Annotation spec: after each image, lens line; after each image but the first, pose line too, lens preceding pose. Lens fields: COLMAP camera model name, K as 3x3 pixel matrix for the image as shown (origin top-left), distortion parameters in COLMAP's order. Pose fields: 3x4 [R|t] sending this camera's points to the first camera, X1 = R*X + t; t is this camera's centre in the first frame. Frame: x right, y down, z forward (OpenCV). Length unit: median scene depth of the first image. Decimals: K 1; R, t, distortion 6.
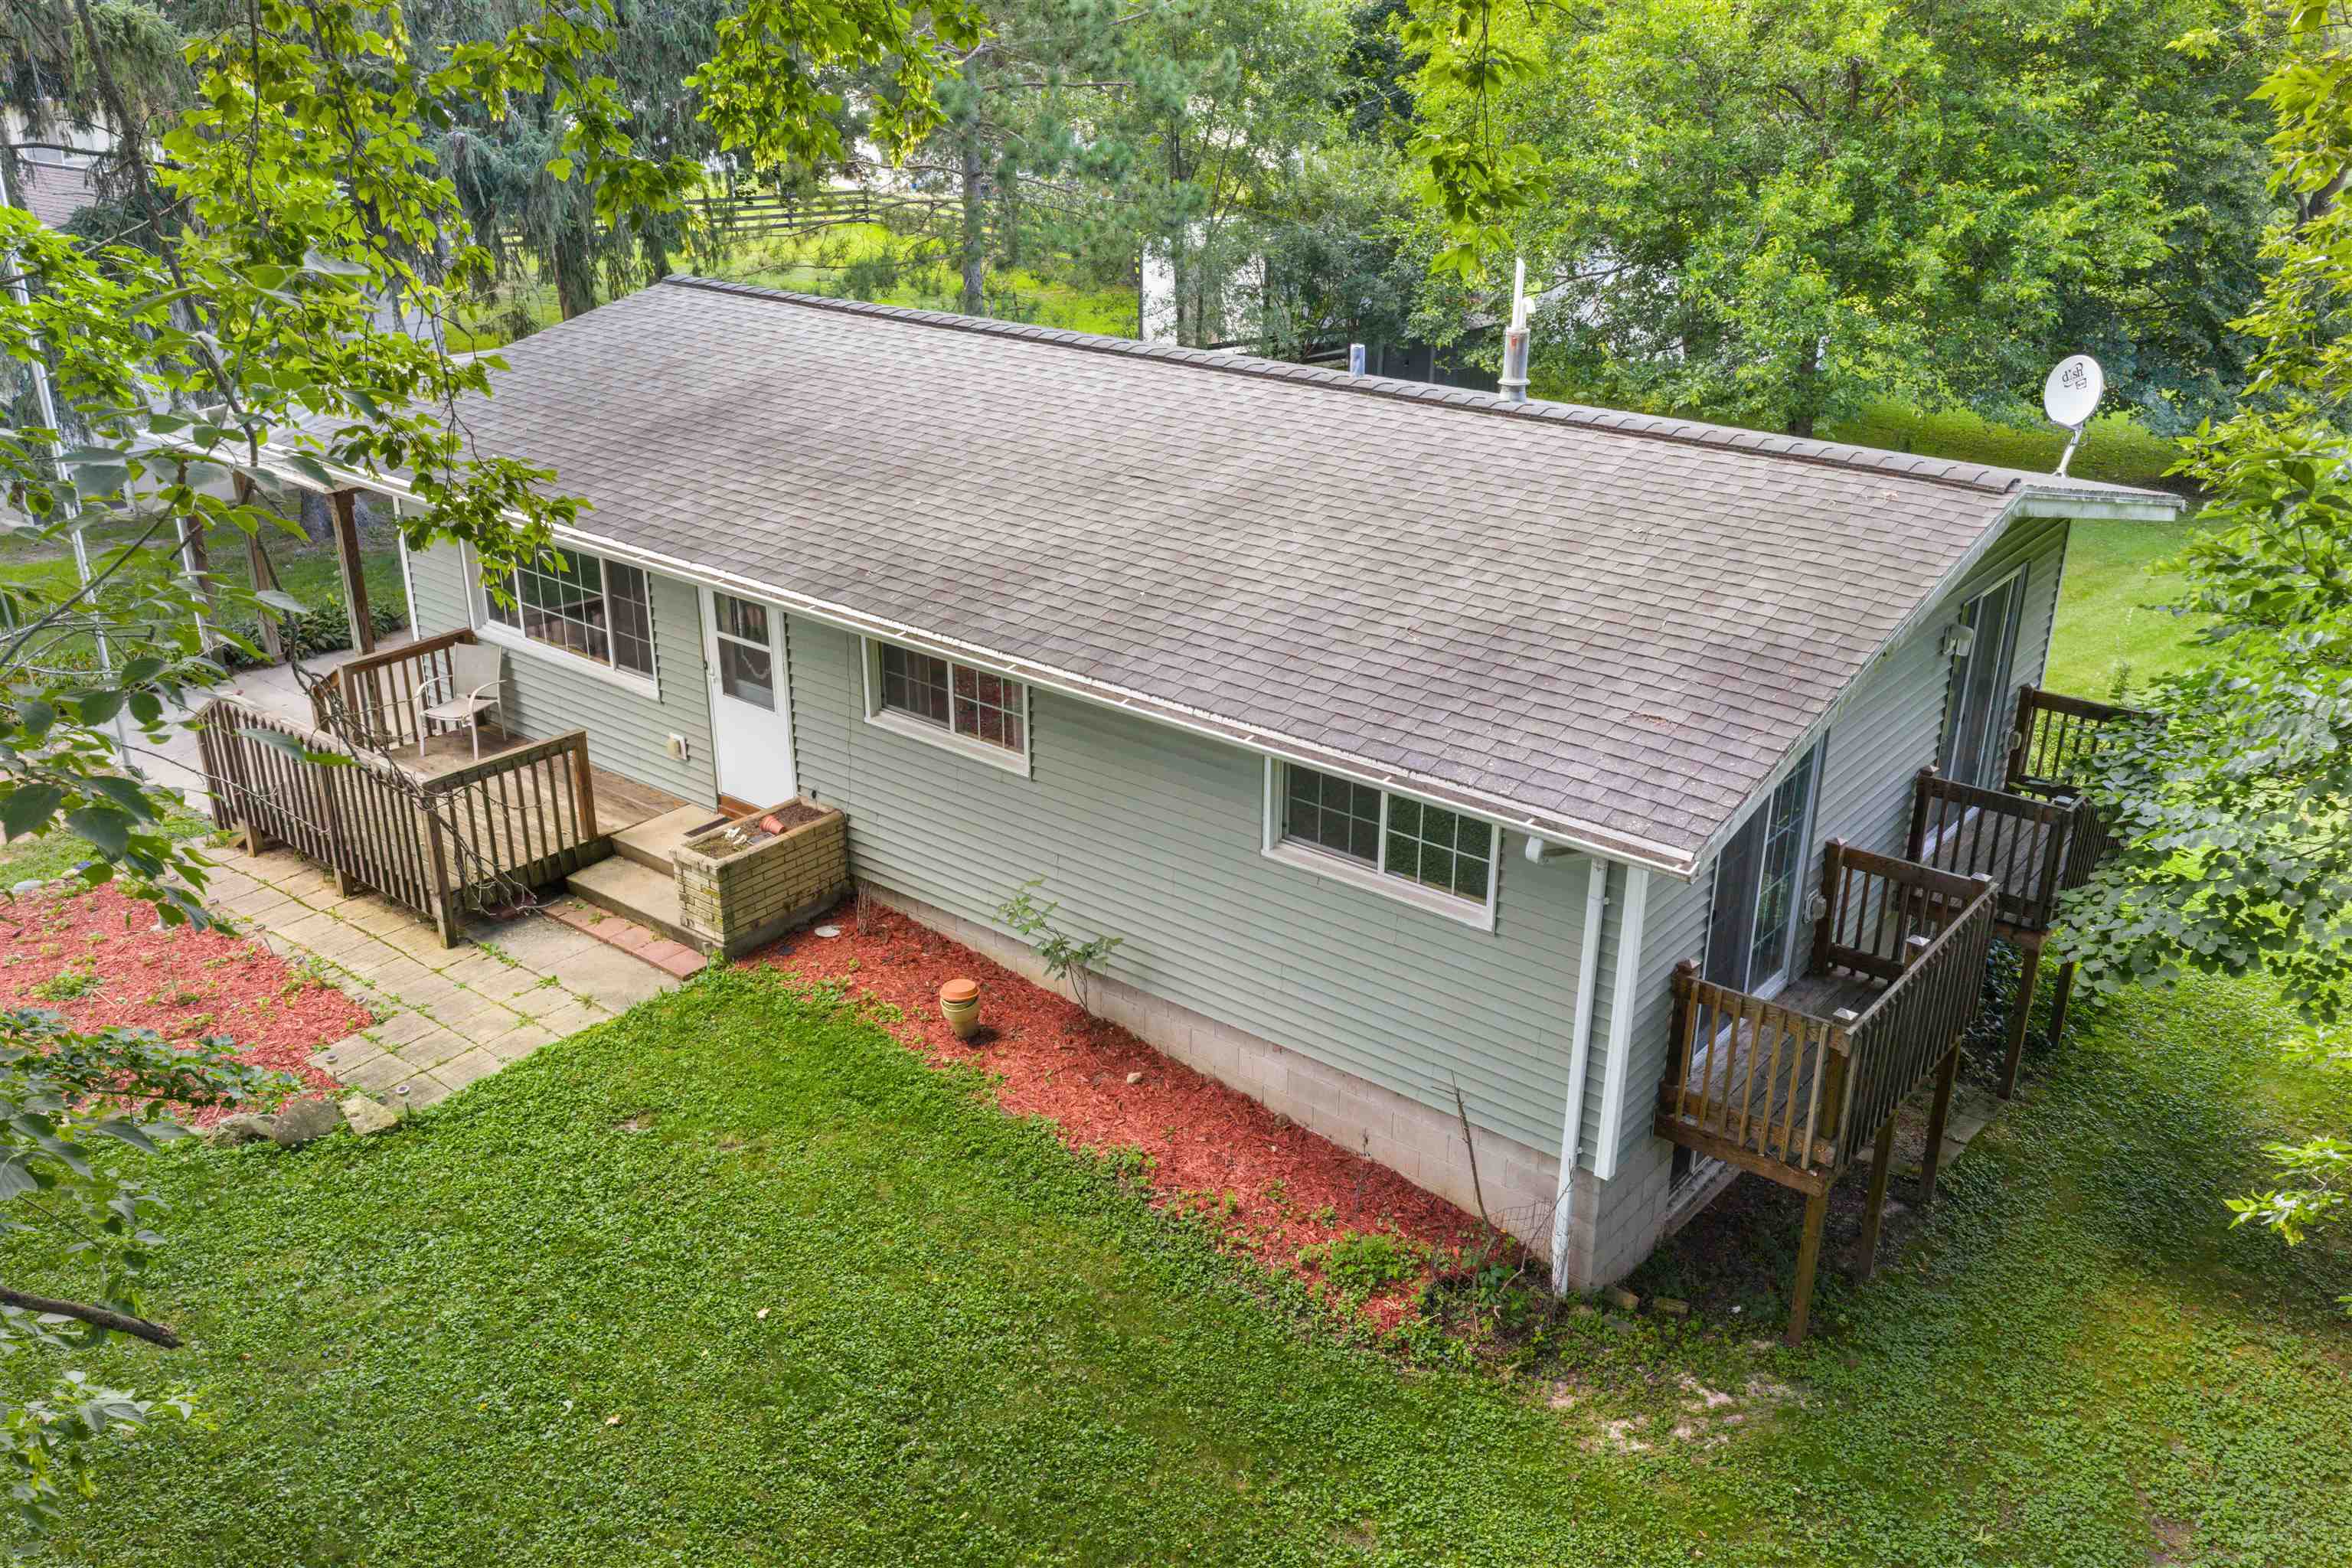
lens RADIAL K [[1928.1, 0, 1180.3], [0, 1928.1, 785.4], [0, 0, 1]] dist [0.013691, -0.024082]
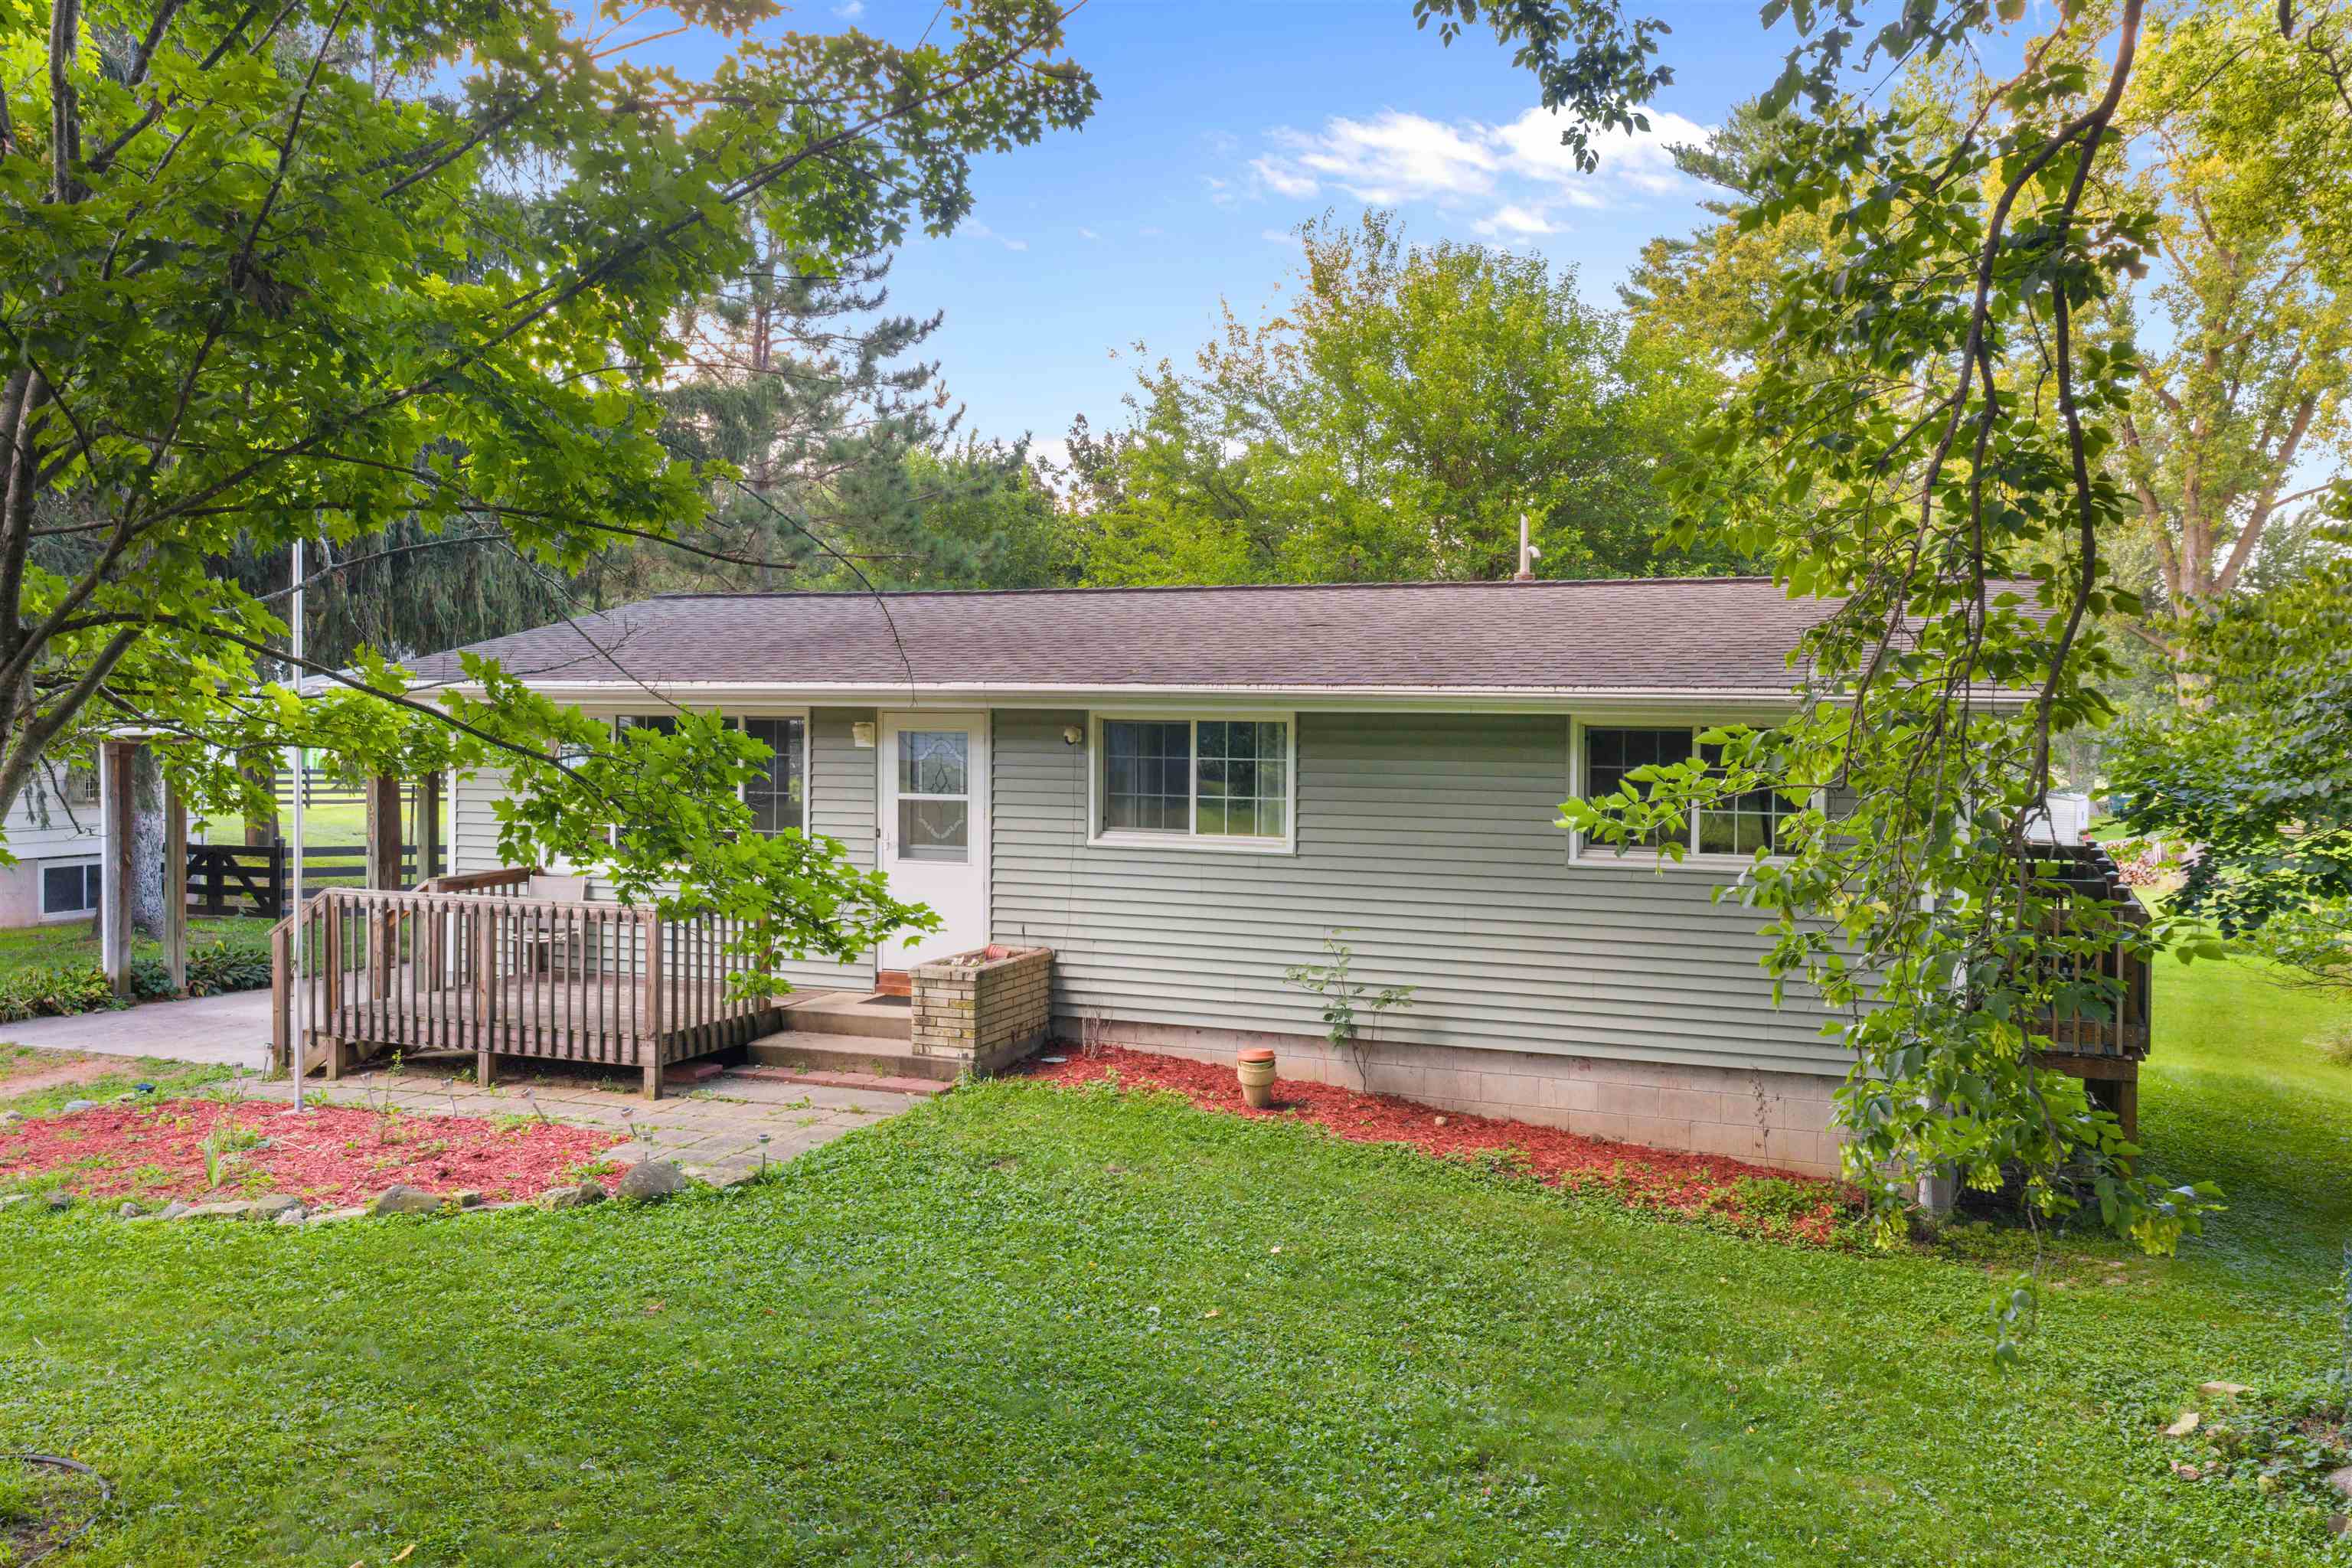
lens RADIAL K [[1928.1, 0, 1175.3], [0, 1928.1, 780.8], [0, 0, 1]] dist [0.013691, -0.024082]
pose [[0.961527, -0.011769, 0.274459, -0.389188], [0.104632, 0.939465, -0.326279, 0.268118], [-0.254005, 0.342443, 0.904552, 0.043178]]
